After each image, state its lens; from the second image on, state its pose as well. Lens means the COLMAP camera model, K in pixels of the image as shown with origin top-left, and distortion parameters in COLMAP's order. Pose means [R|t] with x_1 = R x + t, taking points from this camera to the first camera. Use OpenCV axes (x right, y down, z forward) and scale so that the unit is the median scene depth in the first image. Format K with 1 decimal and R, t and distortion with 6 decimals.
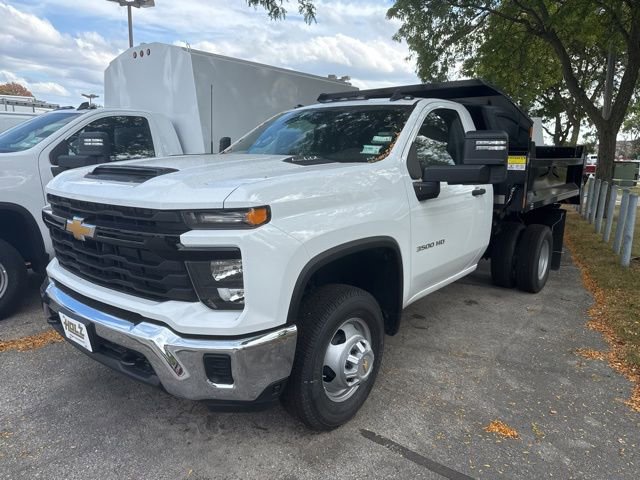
lens RADIAL K [[464.0, 0, 321.1], [0, 464.0, 245.5], [0, 0, 1]] dist [0.076894, -0.092831]
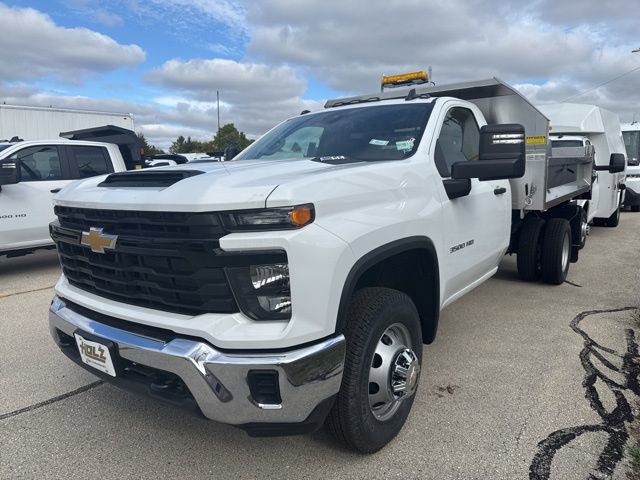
lens RADIAL K [[464.0, 0, 318.9], [0, 464.0, 238.4], [0, 0, 1]] dist [0.076894, -0.092831]
pose [[0.998466, -0.043032, 0.034829, -0.119771], [0.044788, 0.997678, -0.051314, 0.026945], [-0.032539, 0.052795, 0.998075, 0.080336]]
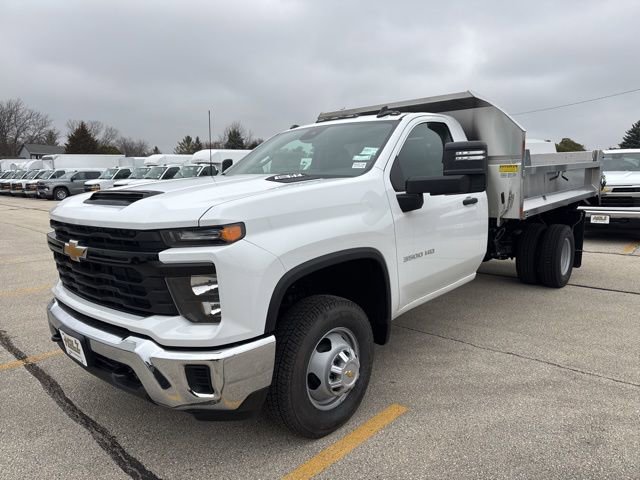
lens RADIAL K [[464.0, 0, 321.7], [0, 464.0, 243.7], [0, 0, 1]] dist [0.076894, -0.092831]
pose [[0.997739, -0.036112, -0.056682, 0.111058], [0.033978, 0.998693, -0.038180, 0.008367], [0.057987, 0.036167, 0.997662, -0.039576]]
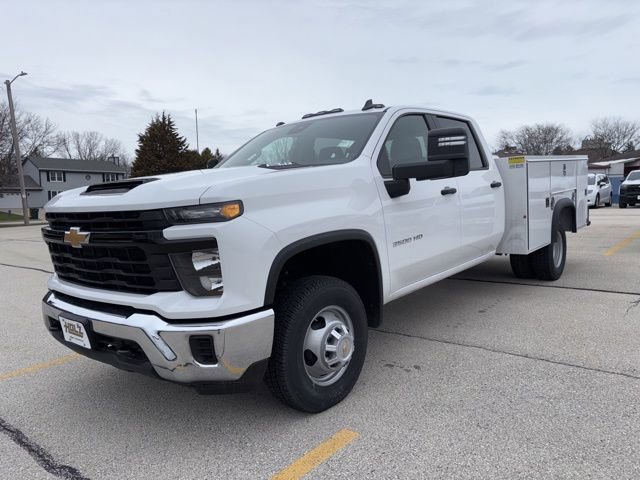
lens RADIAL K [[499.9, 0, 322.5], [0, 499.9, 241.5], [0, 0, 1]] dist [0.028320, 0.023585]
pose [[0.997447, -0.068295, -0.020883, 0.091317], [0.066426, 0.994583, -0.079946, 0.108753], [0.026230, 0.078355, 0.996580, -0.170205]]
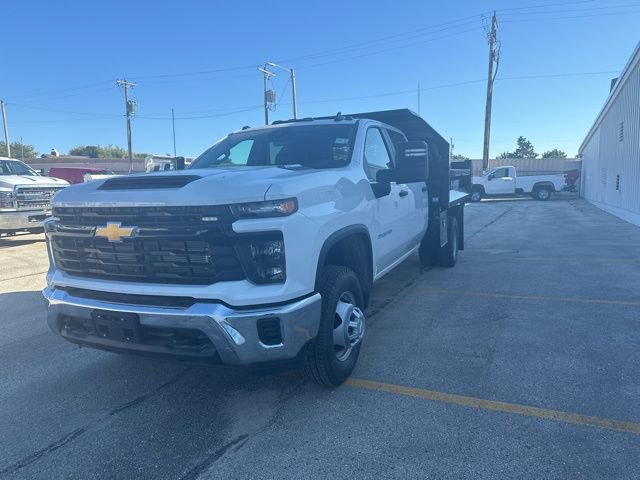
lens RADIAL K [[464.0, 0, 325.9], [0, 464.0, 238.5], [0, 0, 1]] dist [0.076894, -0.092831]
pose [[0.960359, -0.078603, 0.267455, -0.337007], [0.098050, 0.993363, -0.060129, 0.096179], [-0.260954, 0.083969, 0.961692, -0.199980]]
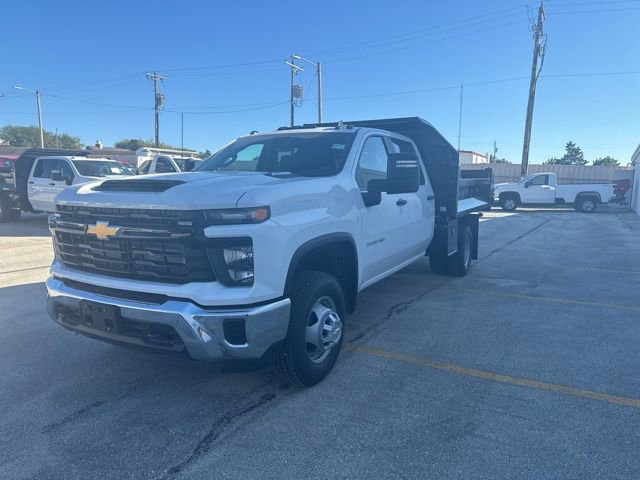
lens RADIAL K [[464.0, 0, 325.7], [0, 464.0, 240.7], [0, 0, 1]] dist [0.076894, -0.092831]
pose [[0.981698, -0.032418, 0.187664, -0.182151], [0.044093, 0.997321, -0.058372, 0.086504], [-0.185269, 0.065578, 0.980497, -0.289773]]
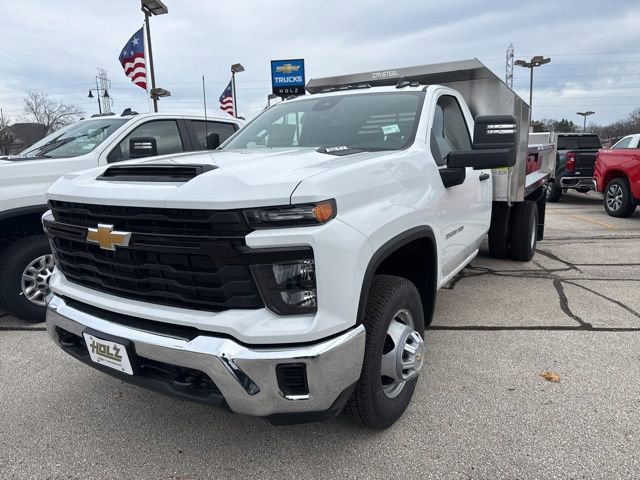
lens RADIAL K [[464.0, 0, 325.5], [0, 464.0, 239.0], [0, 0, 1]] dist [0.076894, -0.092831]
pose [[0.989235, -0.064802, 0.131202, -0.227517], [0.065147, 0.997874, 0.001672, -0.007280], [-0.131032, 0.006894, 0.991354, 0.074025]]
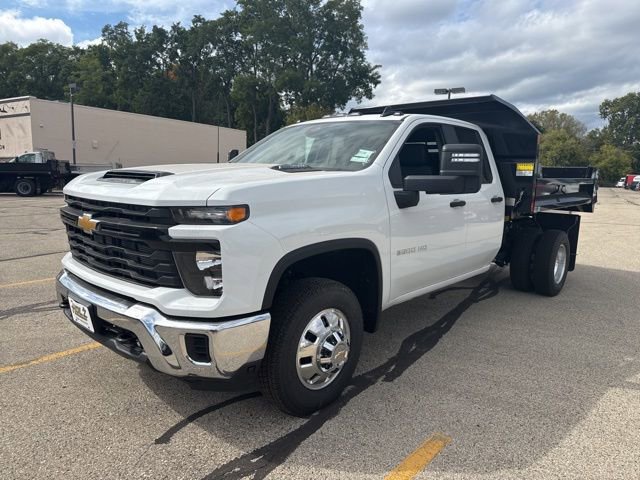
lens RADIAL K [[464.0, 0, 320.5], [0, 464.0, 242.0], [0, 0, 1]] dist [0.076894, -0.092831]
pose [[0.998015, 0.024642, -0.057953, 0.118453], [-0.027077, 0.998767, -0.041620, 0.042064], [0.056856, 0.043107, 0.997451, -0.106085]]
